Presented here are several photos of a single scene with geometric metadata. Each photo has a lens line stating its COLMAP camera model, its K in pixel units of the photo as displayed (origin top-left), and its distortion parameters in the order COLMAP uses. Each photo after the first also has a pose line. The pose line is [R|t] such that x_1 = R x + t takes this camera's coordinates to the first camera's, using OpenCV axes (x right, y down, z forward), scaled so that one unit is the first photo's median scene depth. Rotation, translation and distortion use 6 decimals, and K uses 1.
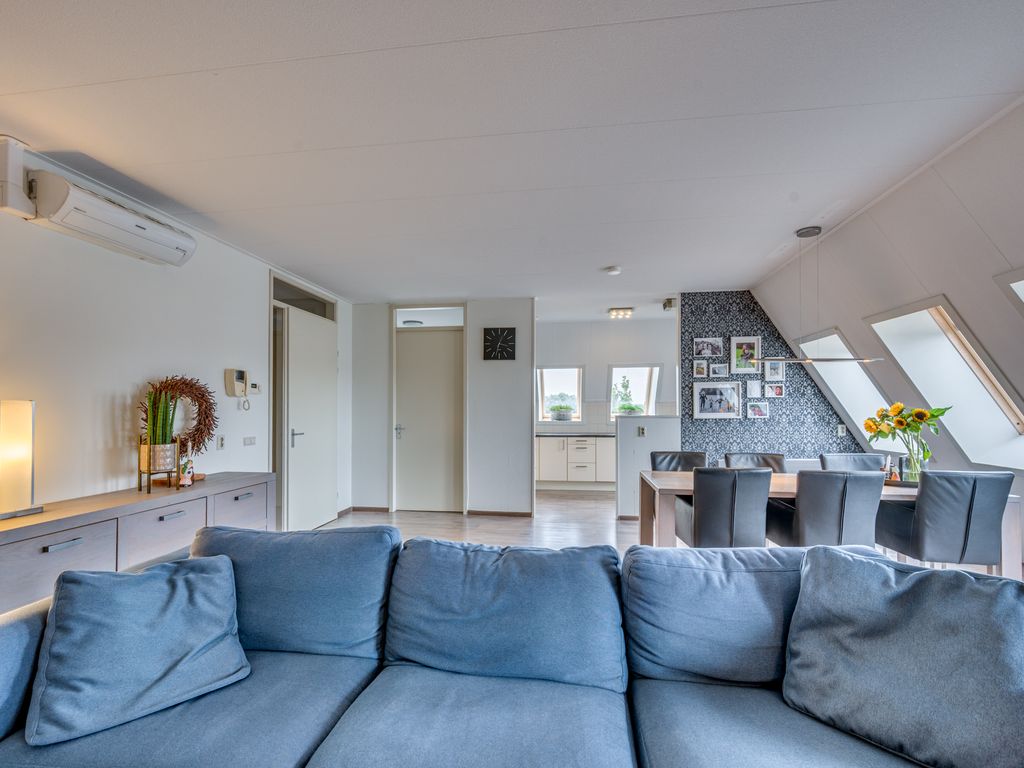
lens RADIAL K [[463.8, 0, 516.4], [0, 463.8, 406.4], [0, 0, 1]] dist [-0.000642, -0.000206]
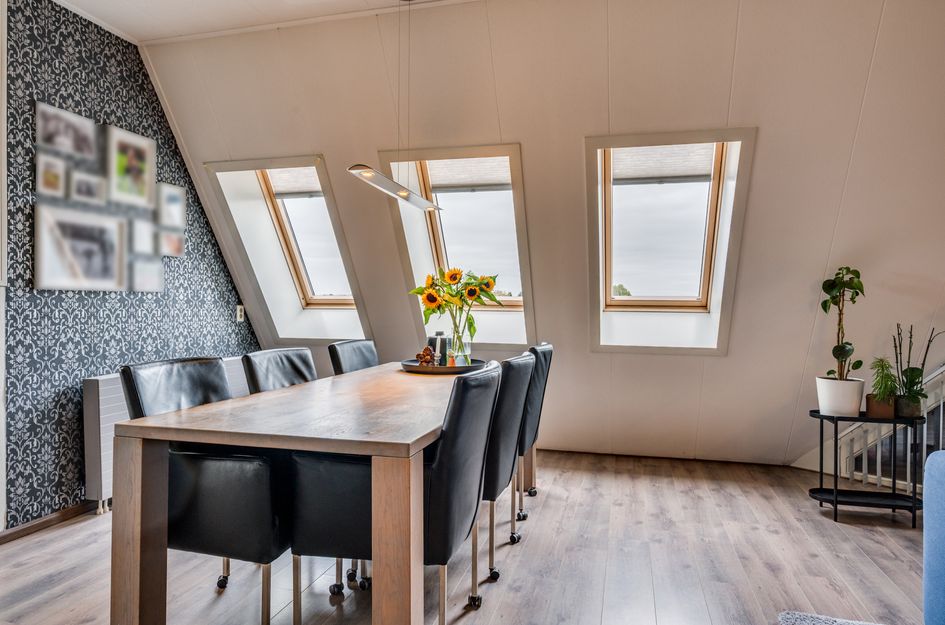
lens RADIAL K [[582.3, 0, 474.1], [0, 582.3, 315.0], [0, 0, 1]] dist [-0.001009, -0.001040]
pose [[0.127297, -0.007445, 0.991837, -0.099488], [-0.013794, 0.999862, 0.009276, 0.039833], [-0.991769, -0.014862, 0.127177, 0.536169]]
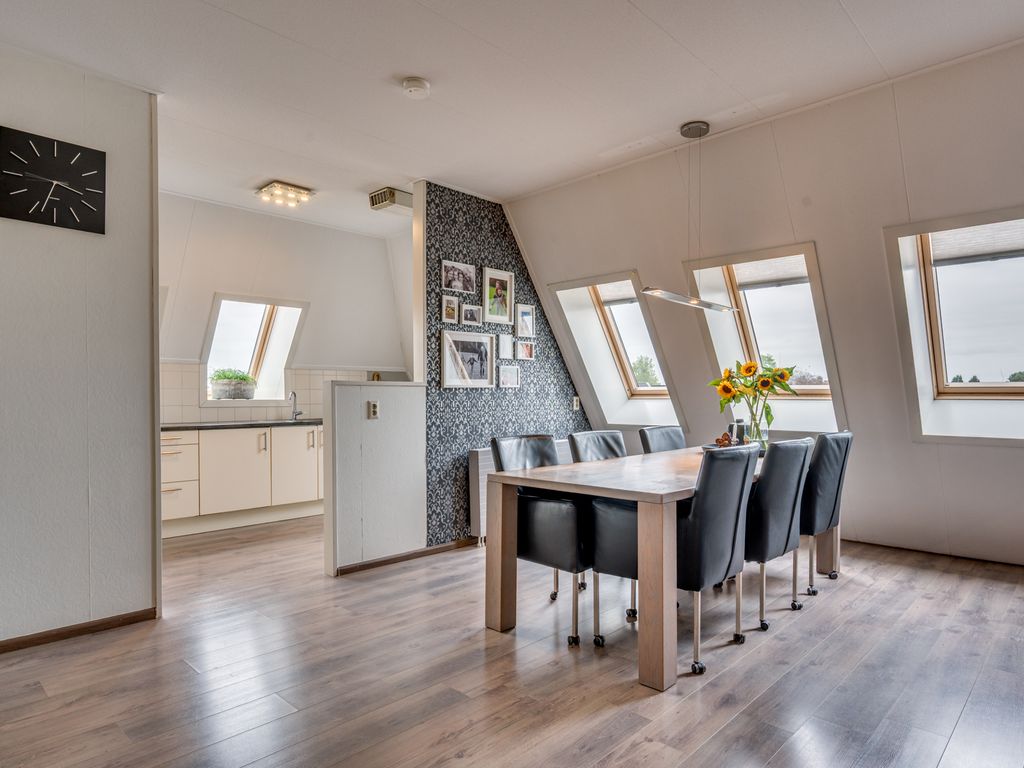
lens RADIAL K [[611.8, 0, 521.0], [0, 611.8, 407.1], [0, 0, 1]] dist [-0.000272, -0.000611]
pose [[0.587800, -0.012971, 0.808902, -0.229562], [-0.004389, 0.999806, 0.019222, 0.036732], [-0.808994, -0.014849, 0.587629, 0.428803]]
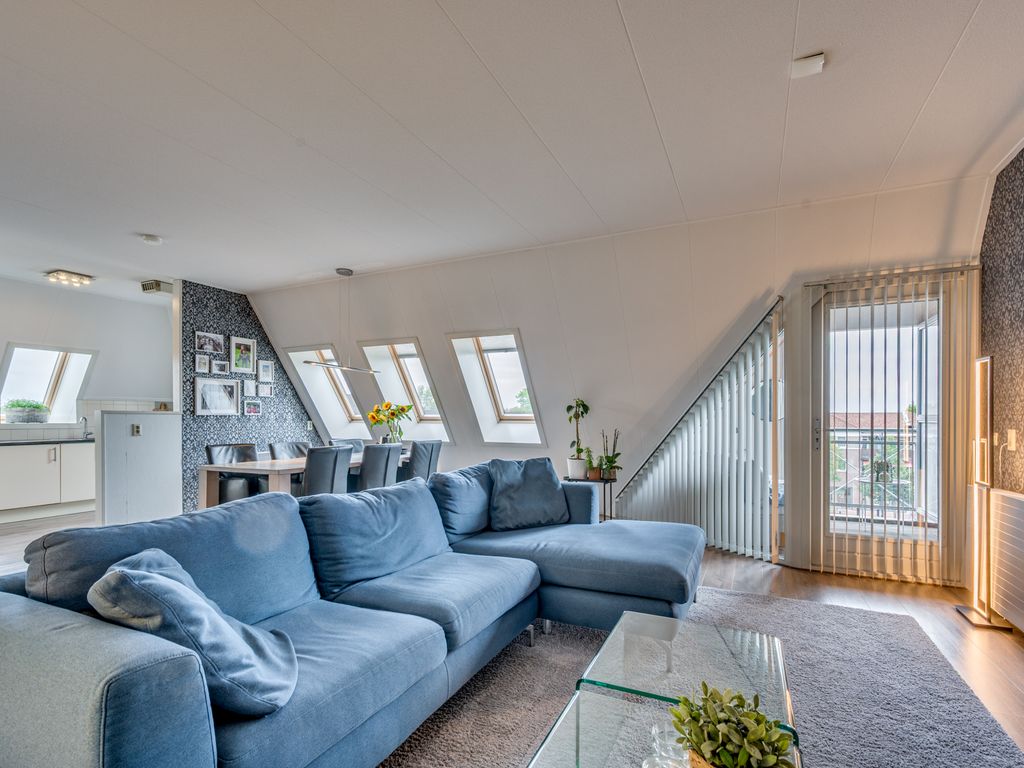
lens RADIAL K [[501.7, 0, 516.2], [0, 501.7, 422.5], [0, 0, 1]] dist [0.000183, -0.000091]
pose [[0.310136, -0.002397, 0.950689, -0.399492], [-0.006202, 0.999970, 0.004545, 0.032980], [-0.950672, -0.007306, 0.310111, 0.051477]]
